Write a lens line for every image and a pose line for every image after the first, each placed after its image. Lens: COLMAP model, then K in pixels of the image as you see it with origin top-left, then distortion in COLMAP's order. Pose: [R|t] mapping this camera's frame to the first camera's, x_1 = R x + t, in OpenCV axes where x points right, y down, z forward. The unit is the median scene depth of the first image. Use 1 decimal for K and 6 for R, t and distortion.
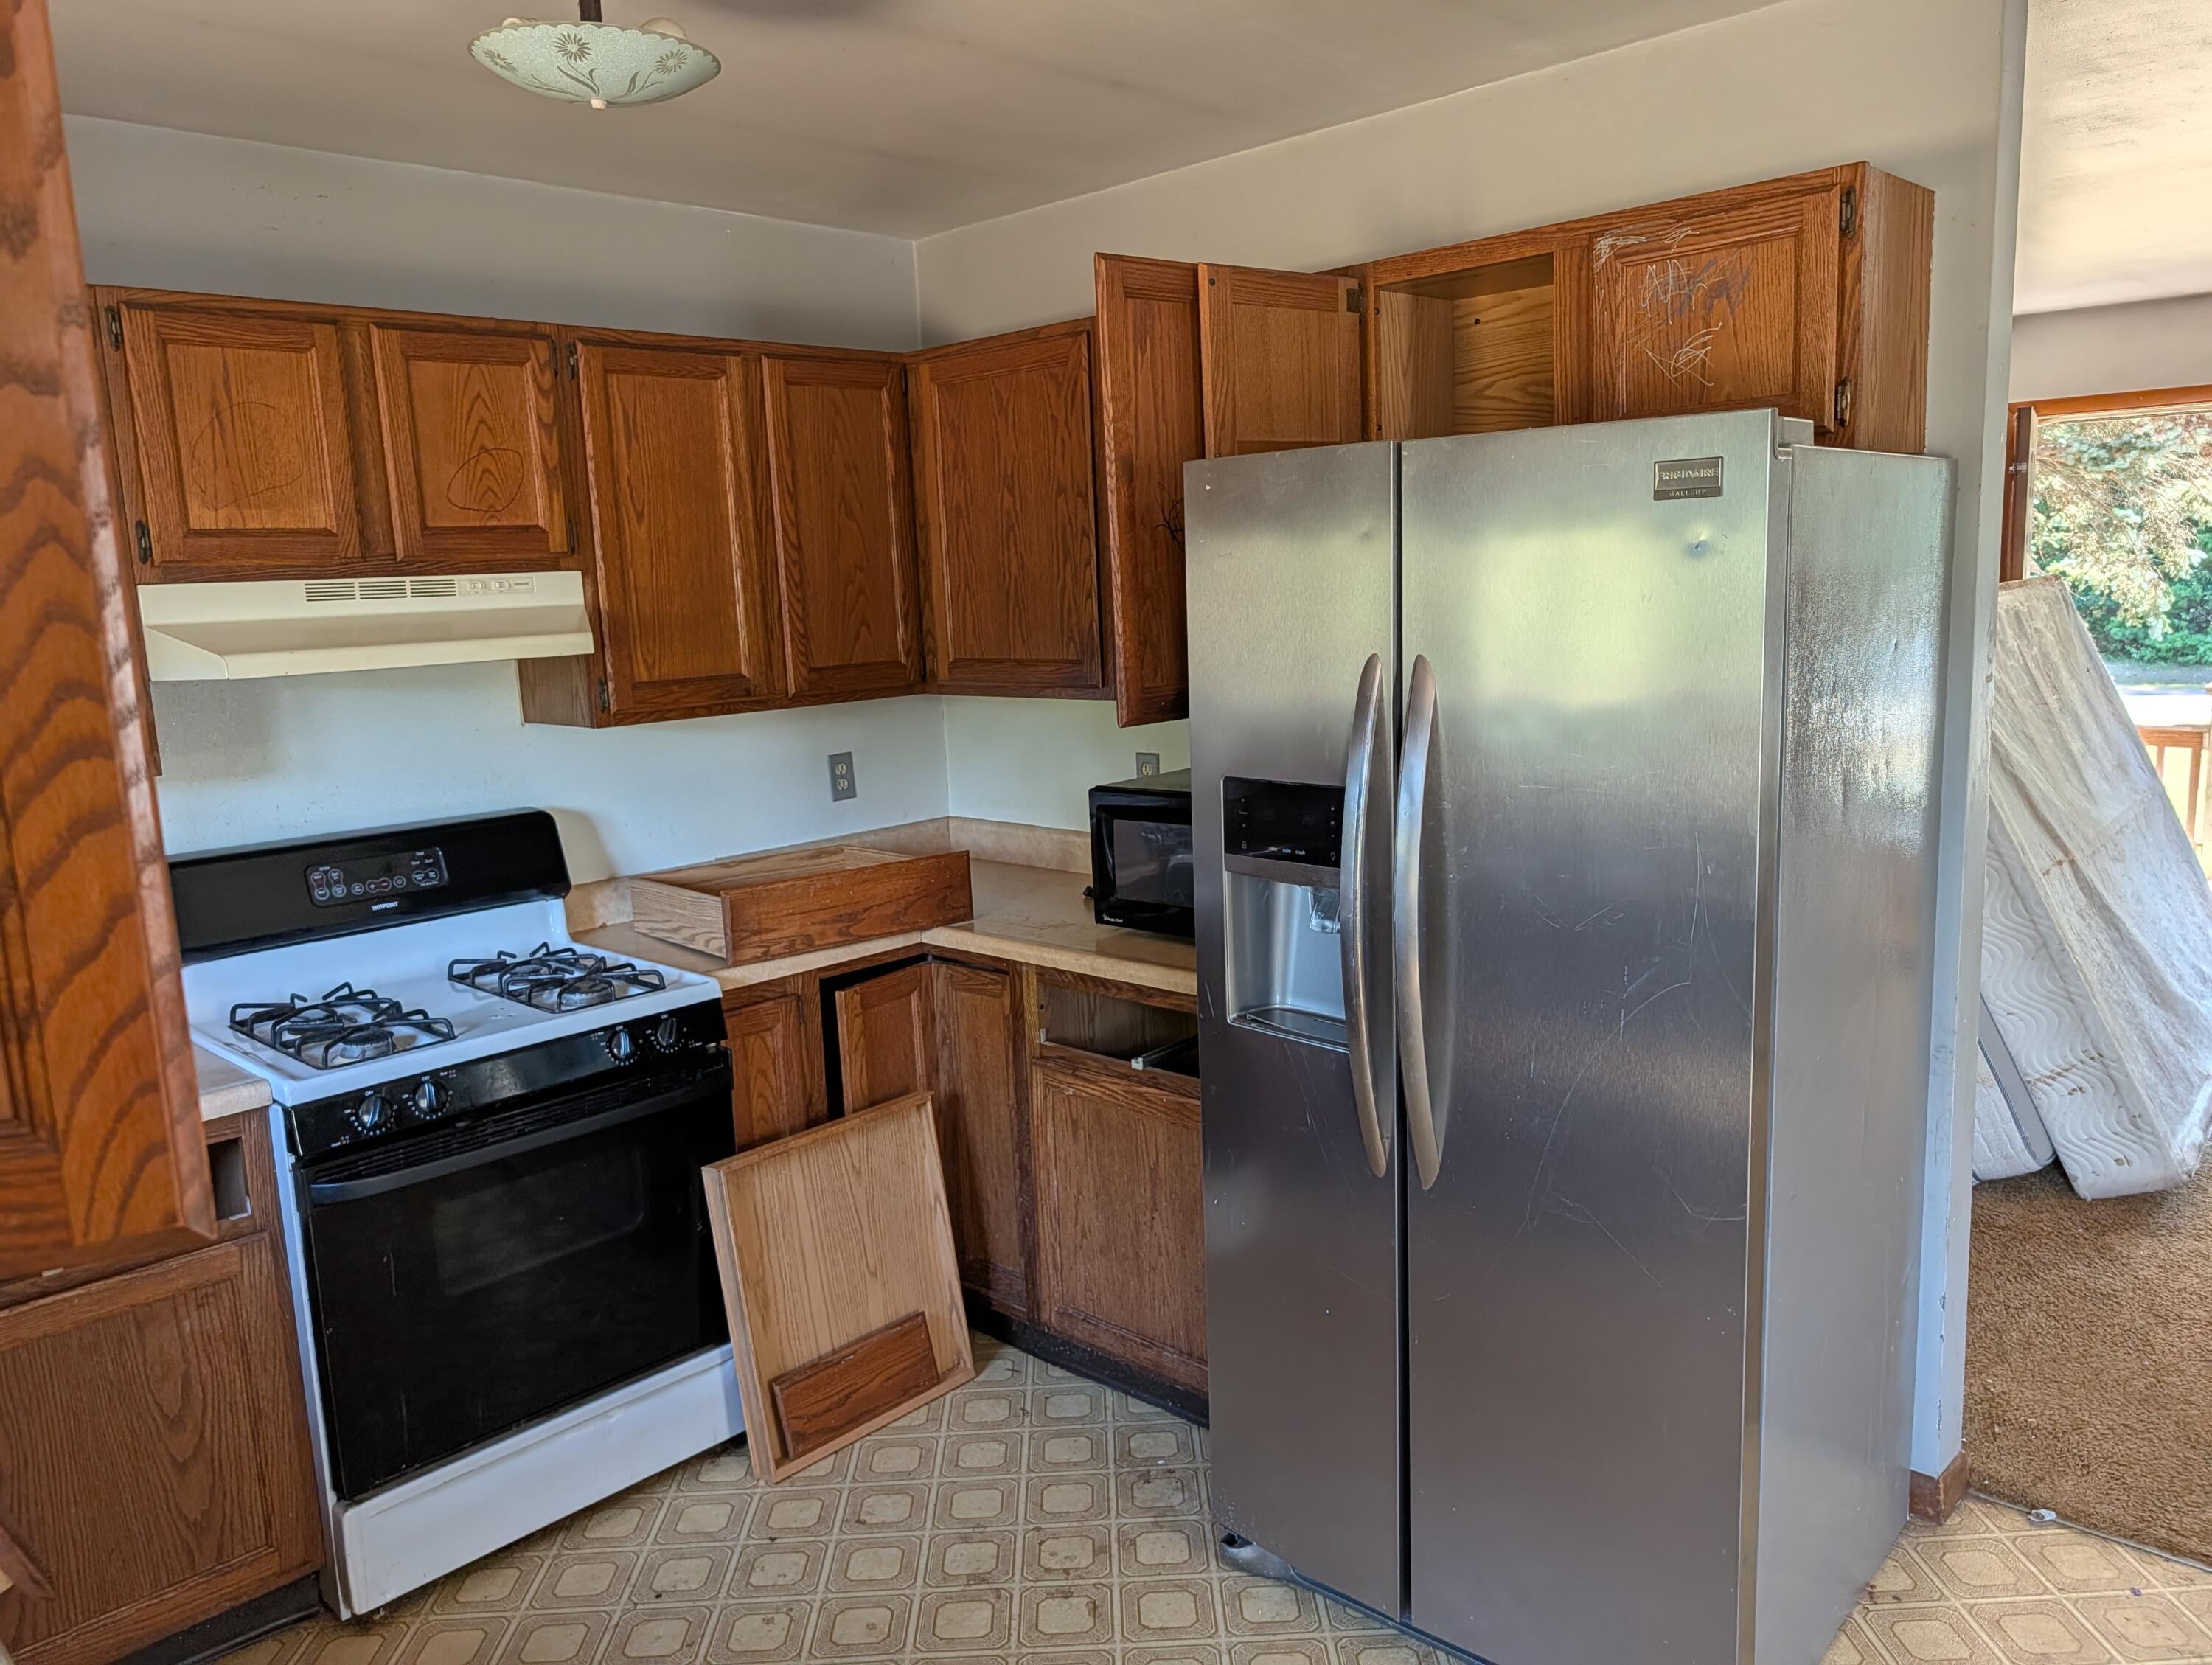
lens RADIAL K [[1588.2, 0, 1094.3], [0, 1588.2, 831.5], [0, 0, 1]] dist [0.015266, -0.018698]
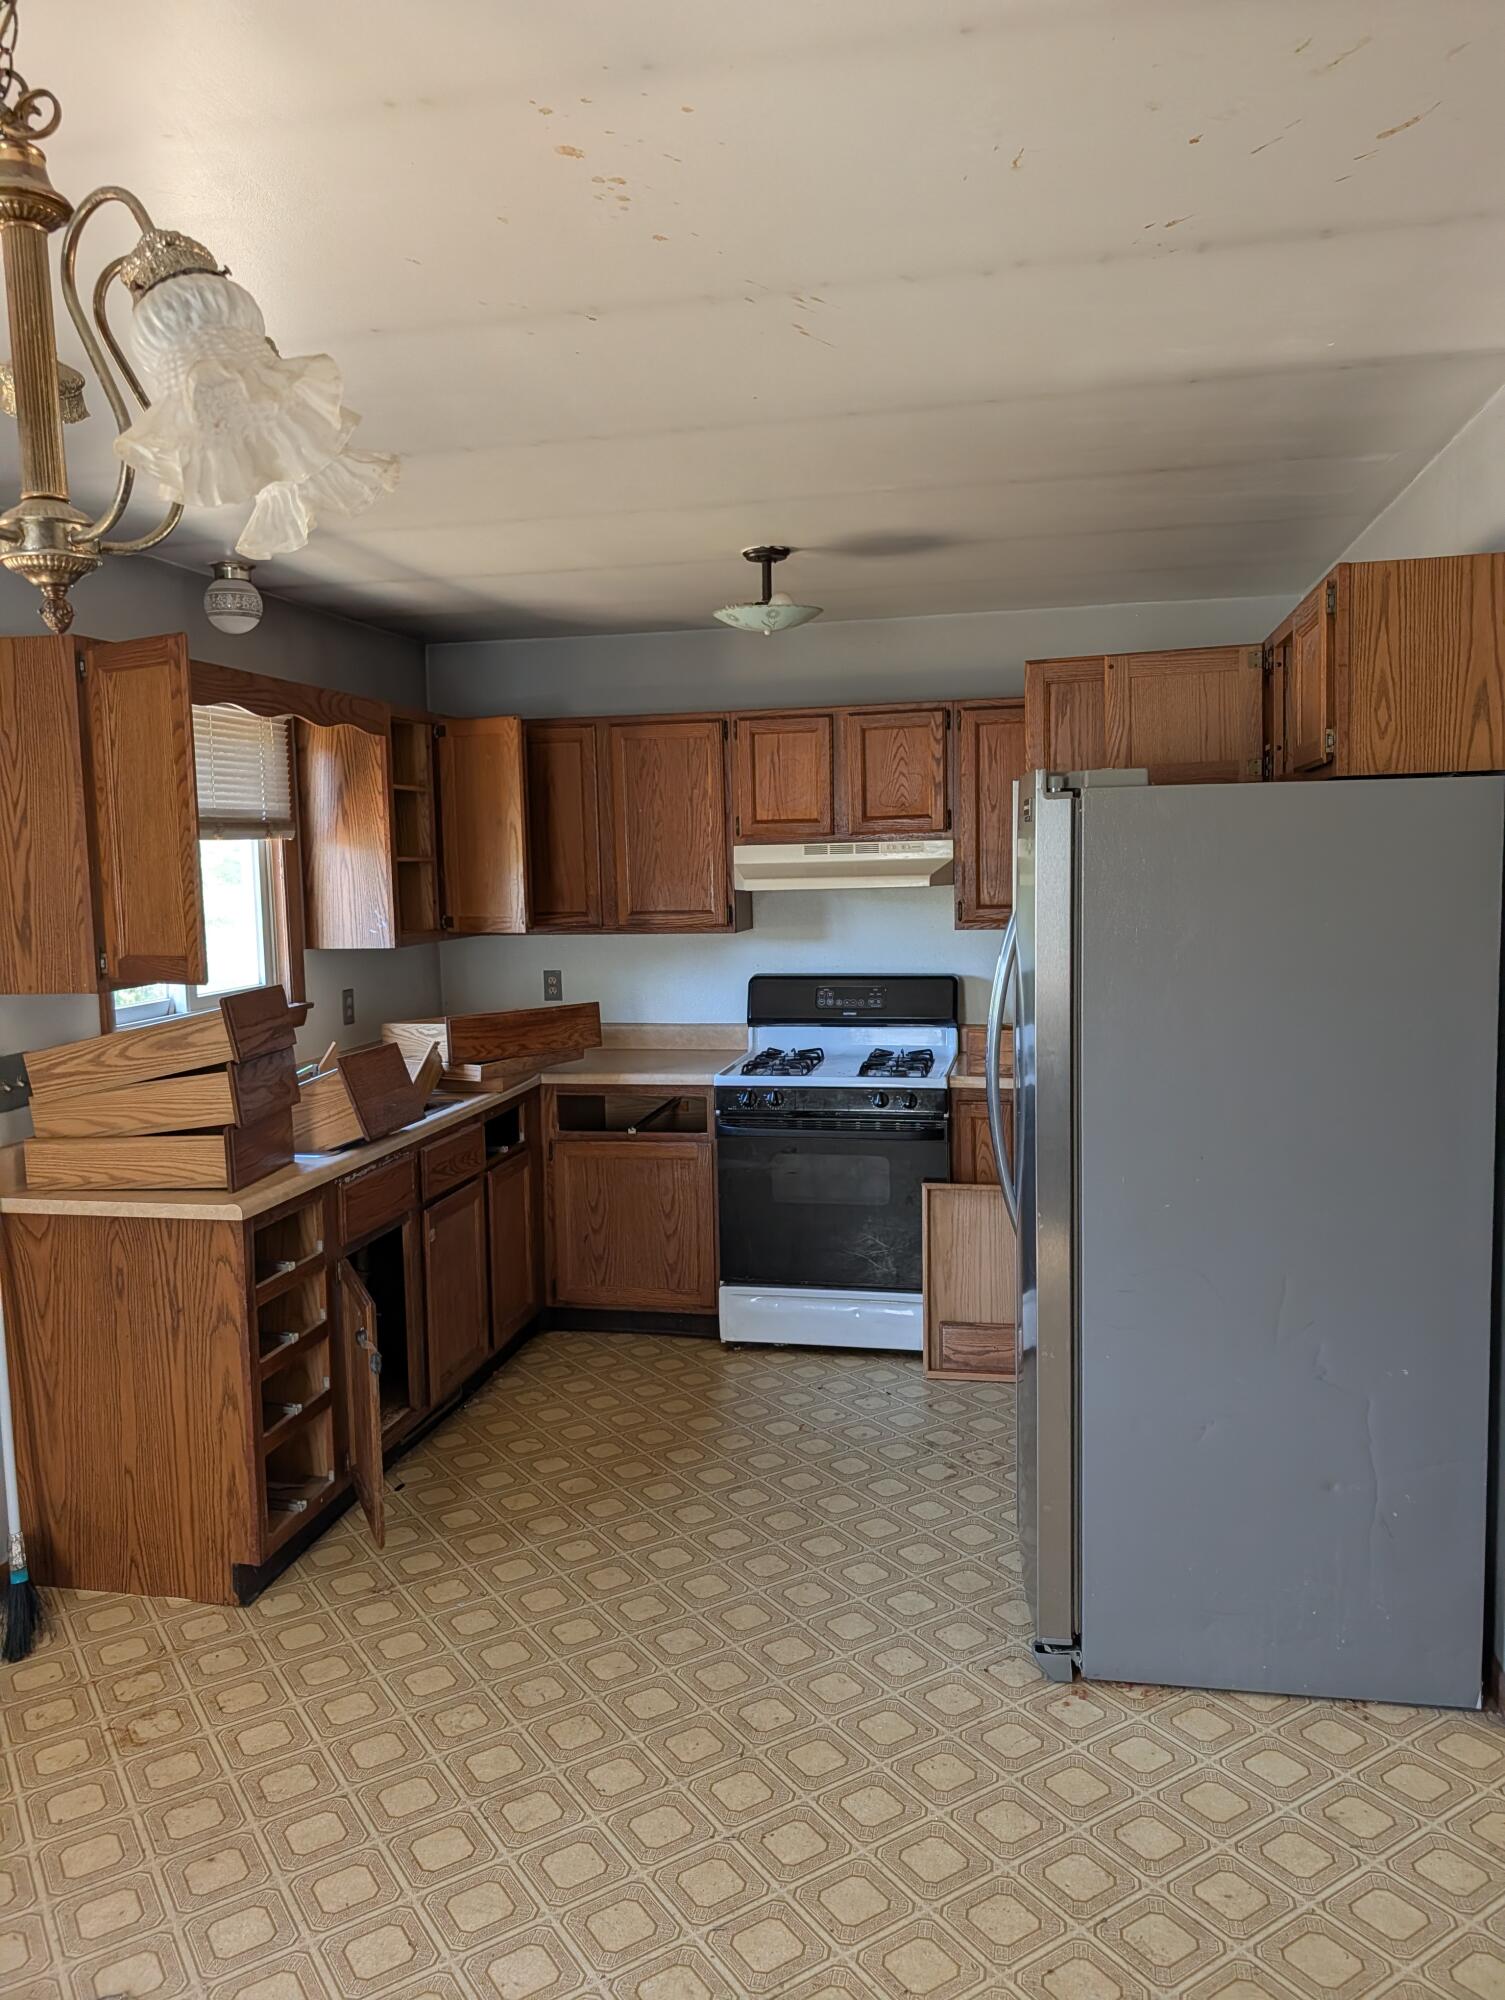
lens RADIAL K [[1433.1, 0, 760.3], [0, 1433.1, 989.1], [0, 0, 1]] dist [0.043897, -0.033464]
pose [[0.534419, 0.107473, -0.838359, 0.861653], [-0.137451, 0.989730, 0.039258, -0.032947], [0.833969, 0.094253, 0.543703, -0.016072]]
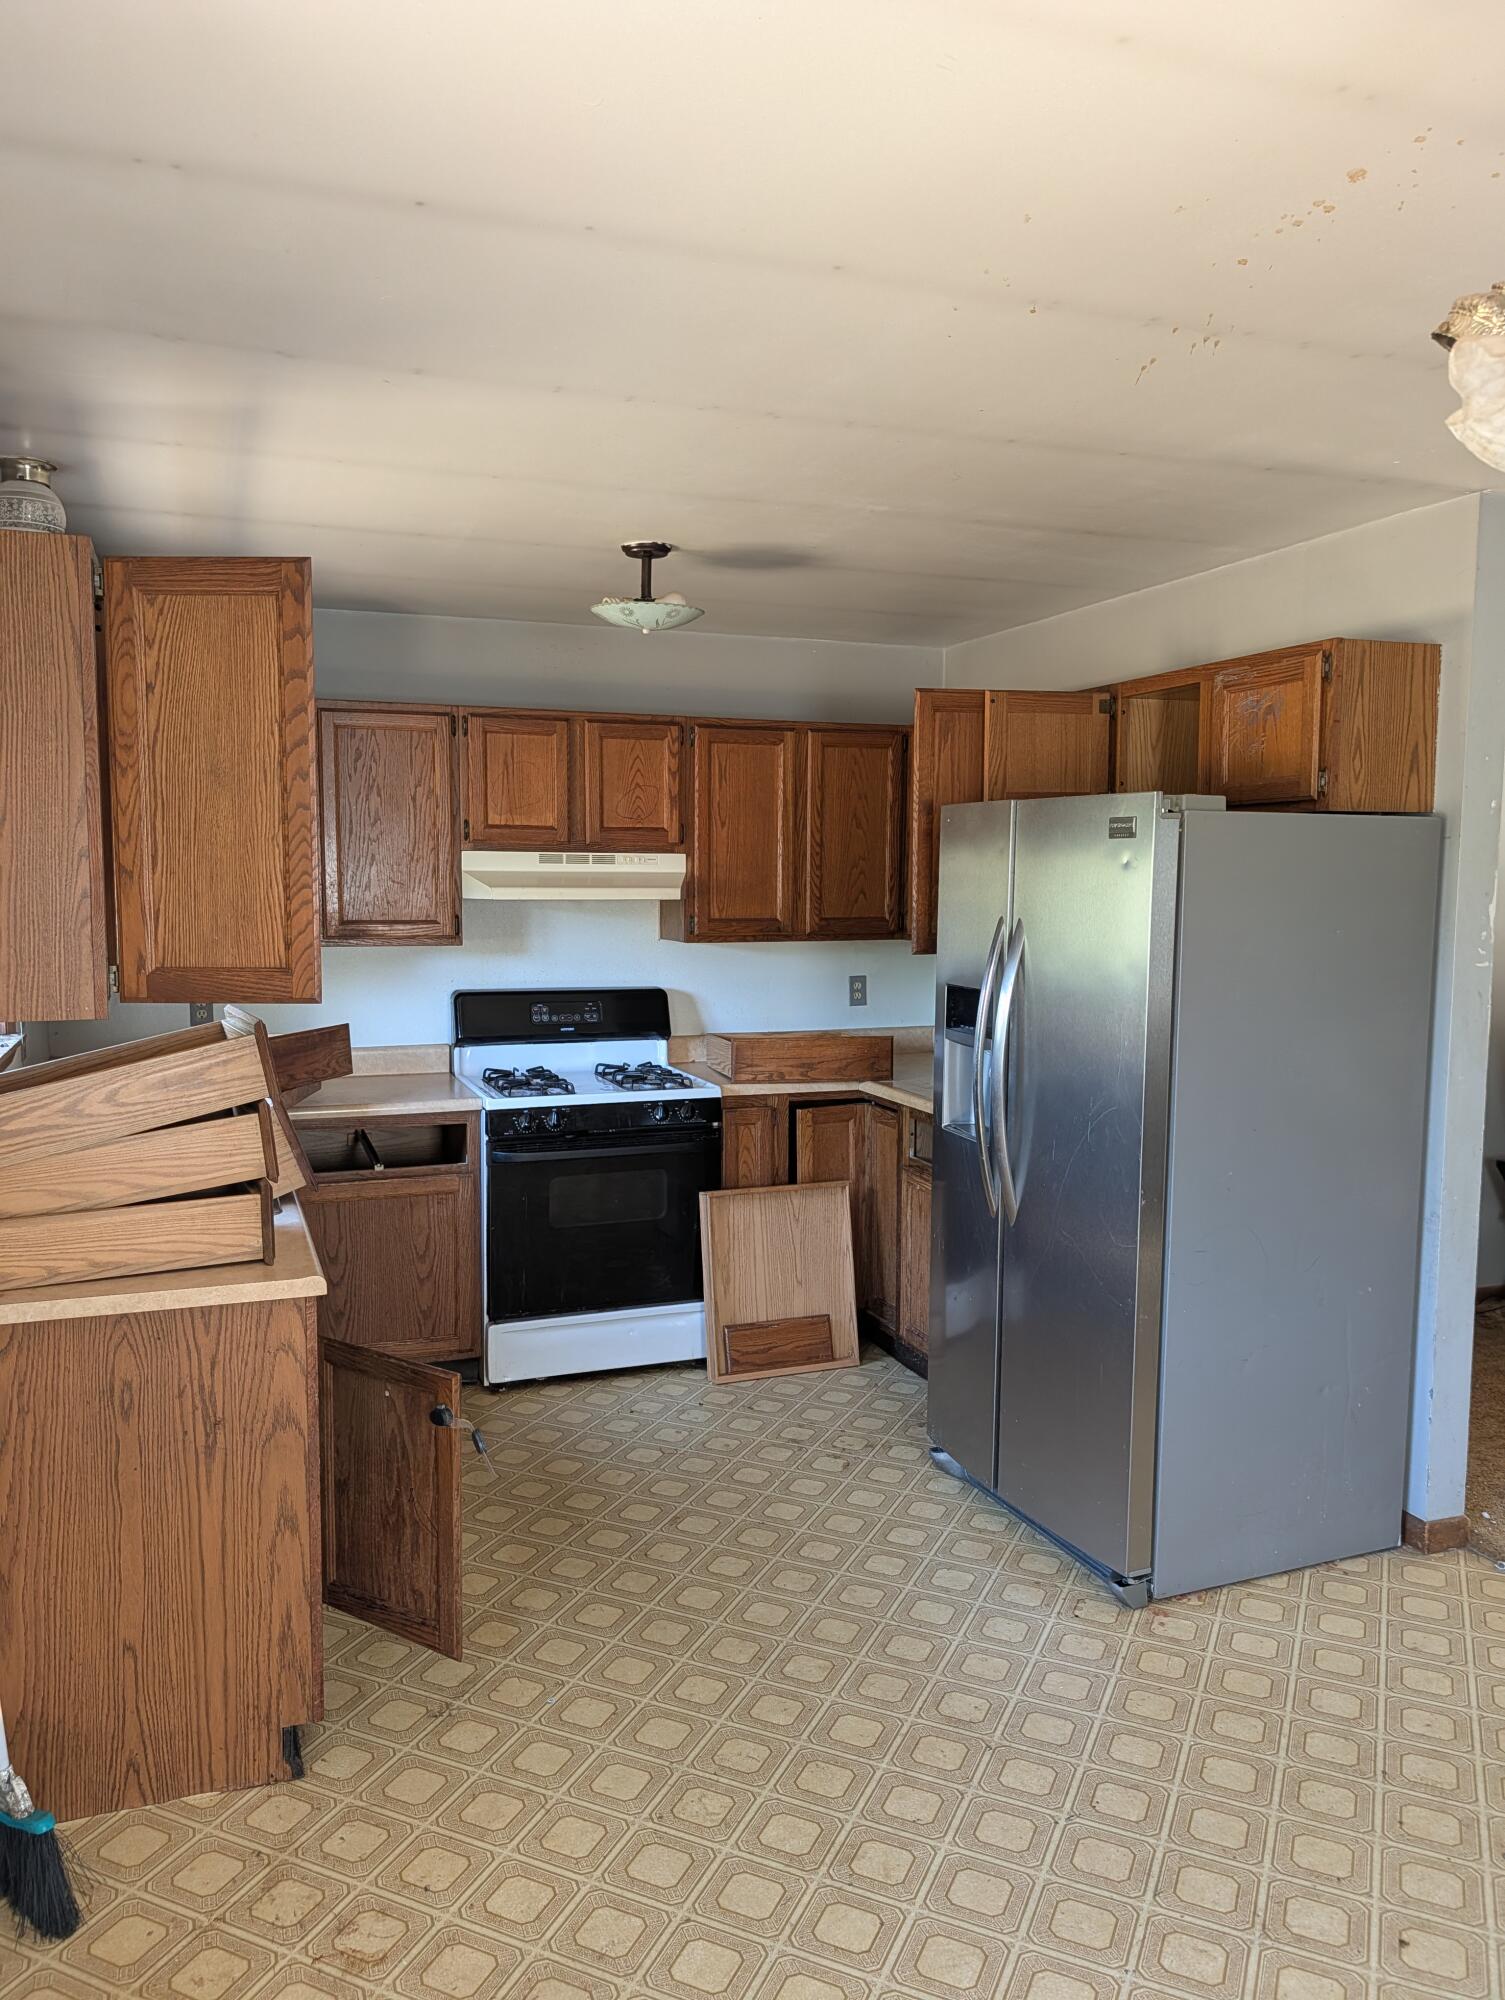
lens RADIAL K [[1433.1, 0, 725.9], [0, 1433.1, 1007.9], [0, 0, 1]] dist [0.043897, -0.033464]
pose [[0.897620, 0.088228, -0.431851, 0.402071], [-0.113897, 0.992915, -0.033884, 0.053451], [0.425801, 0.079601, 0.901308, -0.386020]]
